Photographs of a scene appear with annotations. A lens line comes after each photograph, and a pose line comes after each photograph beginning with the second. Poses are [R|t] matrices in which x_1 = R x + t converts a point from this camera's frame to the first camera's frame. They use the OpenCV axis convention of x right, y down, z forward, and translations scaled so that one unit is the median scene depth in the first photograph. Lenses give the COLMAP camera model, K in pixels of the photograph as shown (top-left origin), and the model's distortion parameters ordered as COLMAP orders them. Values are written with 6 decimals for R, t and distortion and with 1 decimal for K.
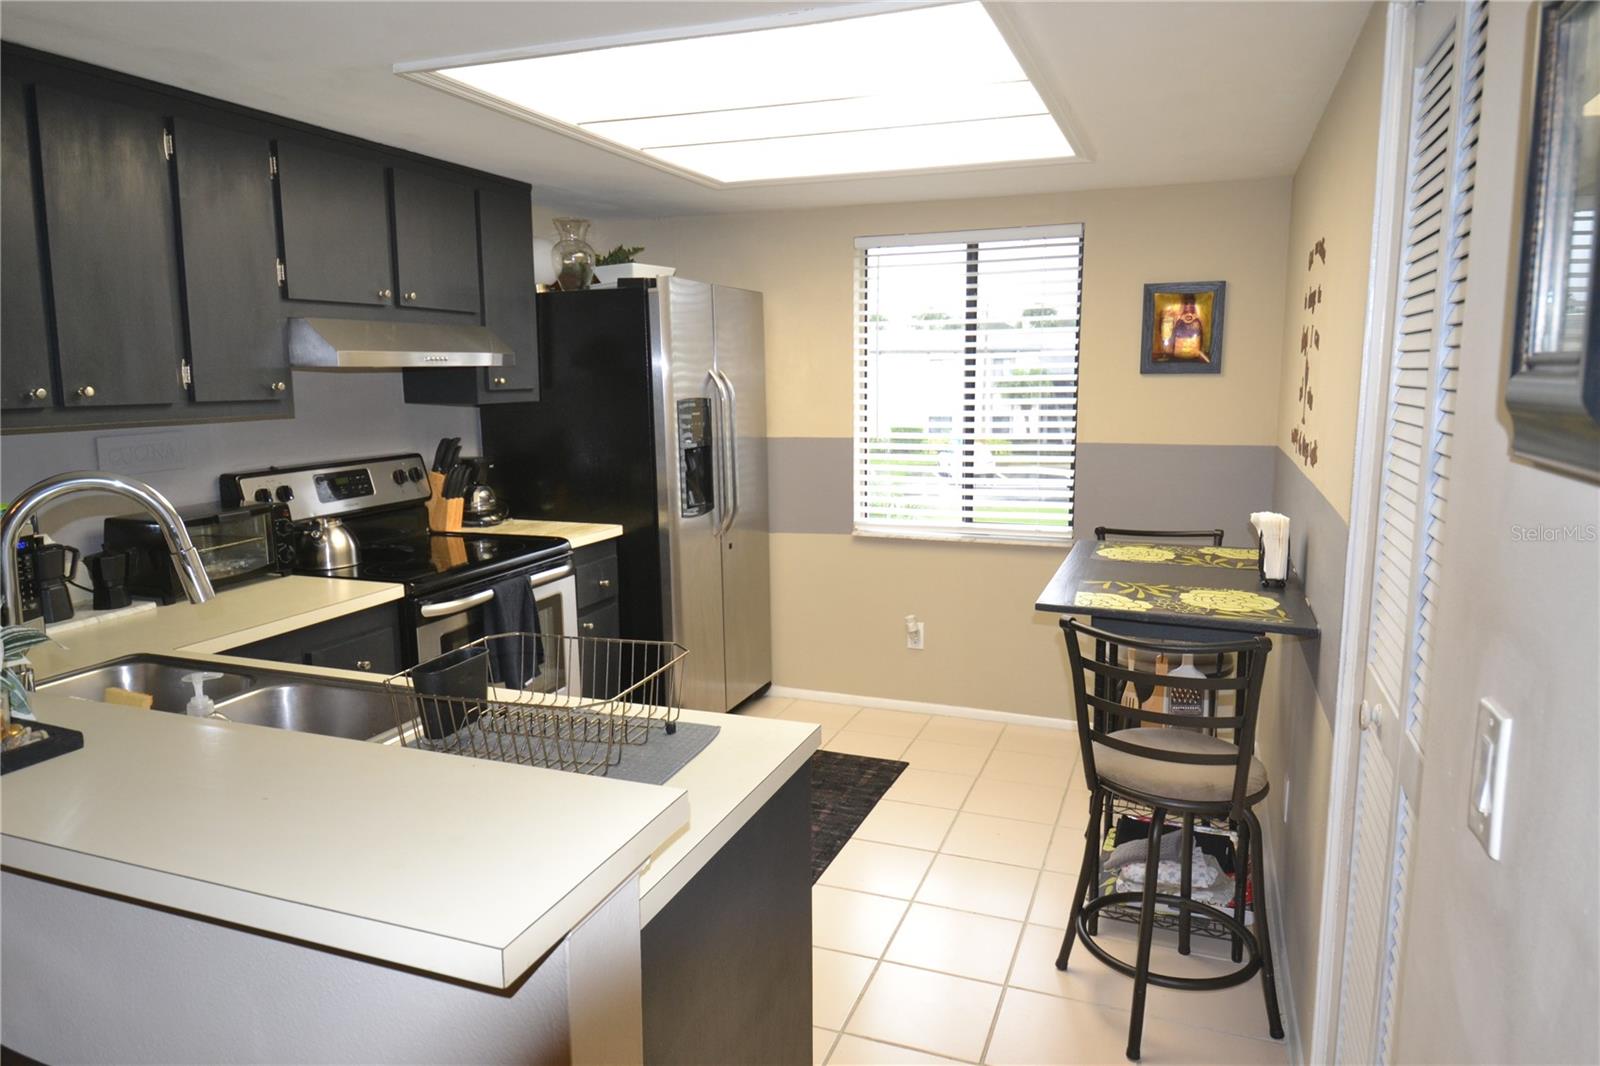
lens RADIAL K [[1042.4, 0, 796.6], [0, 1042.4, 527.7], [0, 0, 1]] dist [0.045644, -0.056577]
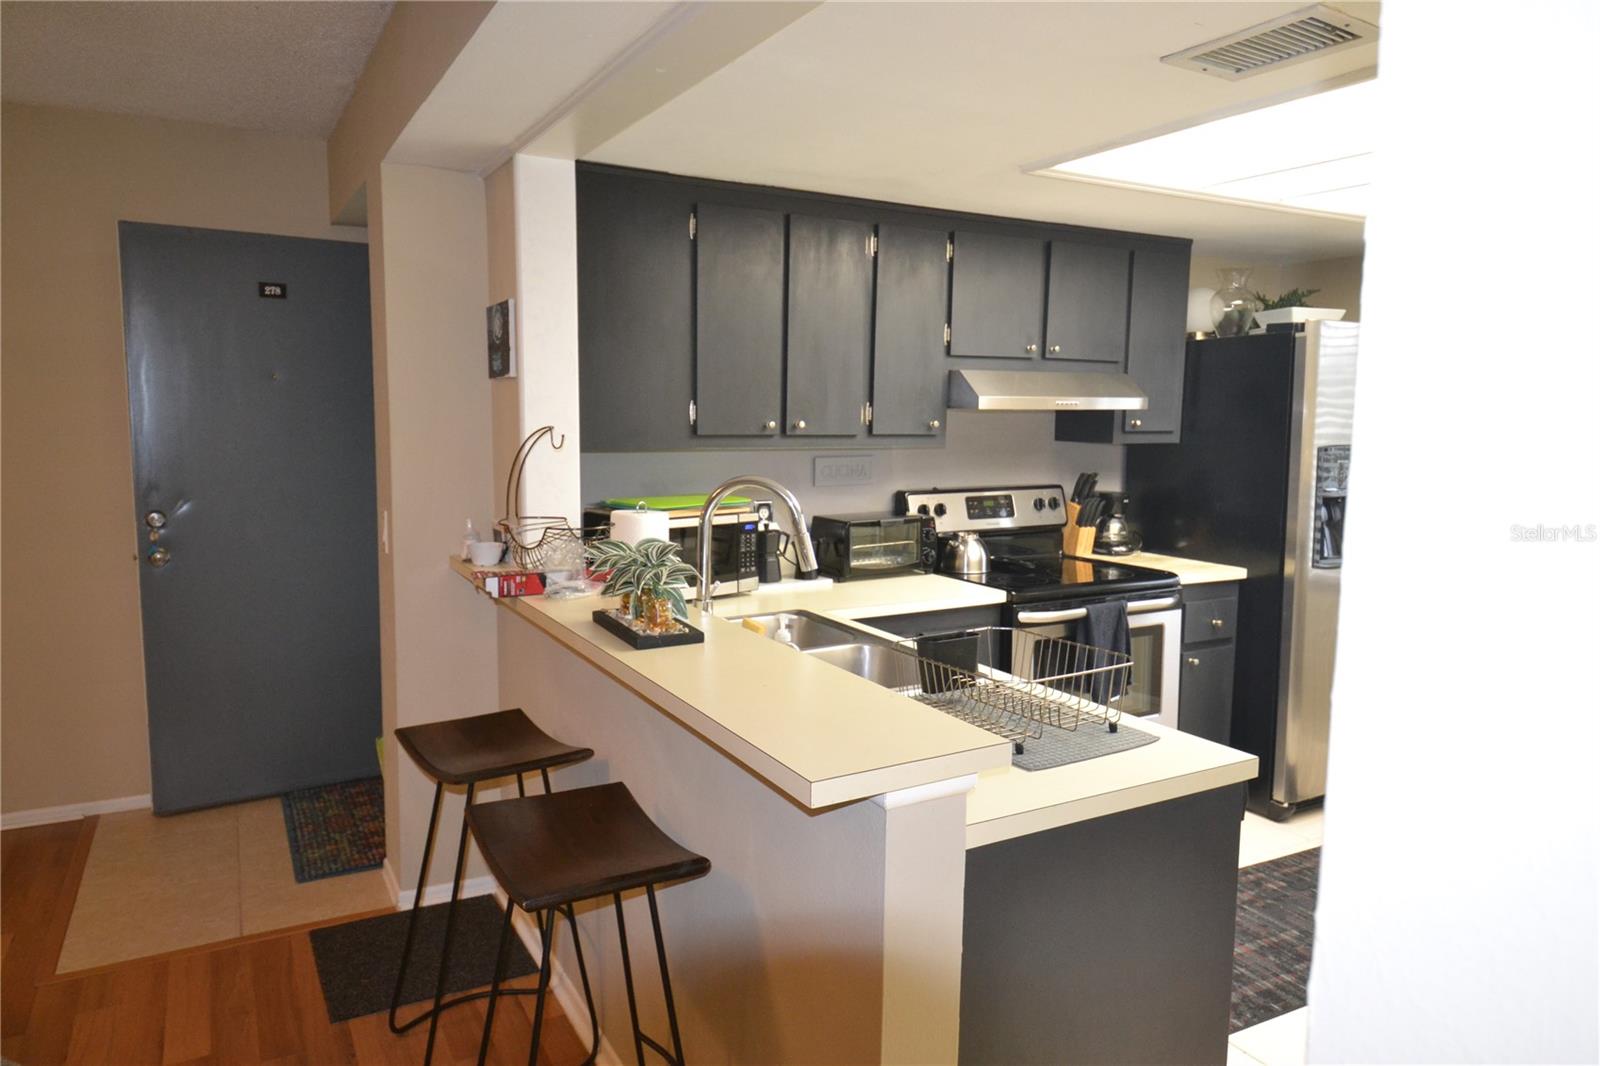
lens RADIAL K [[1042.4, 0, 796.6], [0, 1042.4, 527.7], [0, 0, 1]] dist [0.045644, -0.056577]
pose [[0.768347, 0.087615, -0.634009, 0.143367], [-0.111478, 0.993764, 0.002231, 0.004527], [0.630251, 0.068964, 0.773323, -0.054563]]
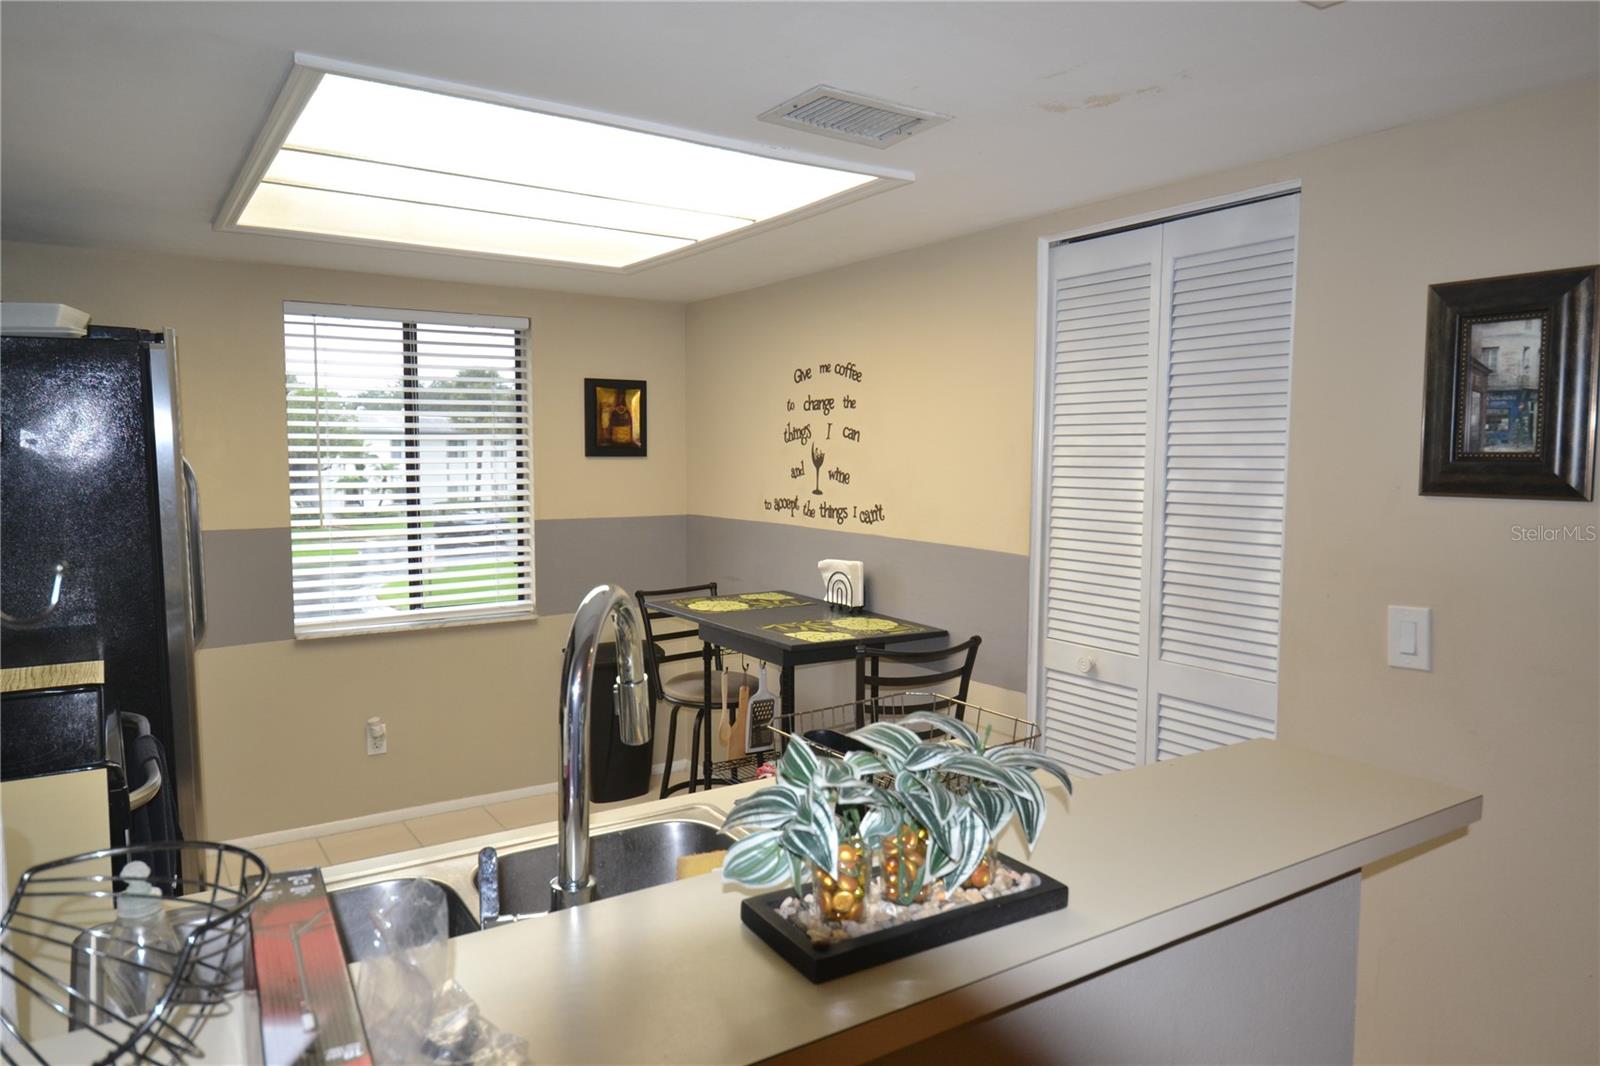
lens RADIAL K [[1042.4, 0, 796.6], [0, 1042.4, 527.7], [0, 0, 1]] dist [0.045644, -0.056577]
pose [[0.582173, -0.052094, 0.811395, -0.513627], [0.113607, 0.993368, -0.017735, -0.028411], [-0.805089, 0.102504, 0.584230, 0.190079]]
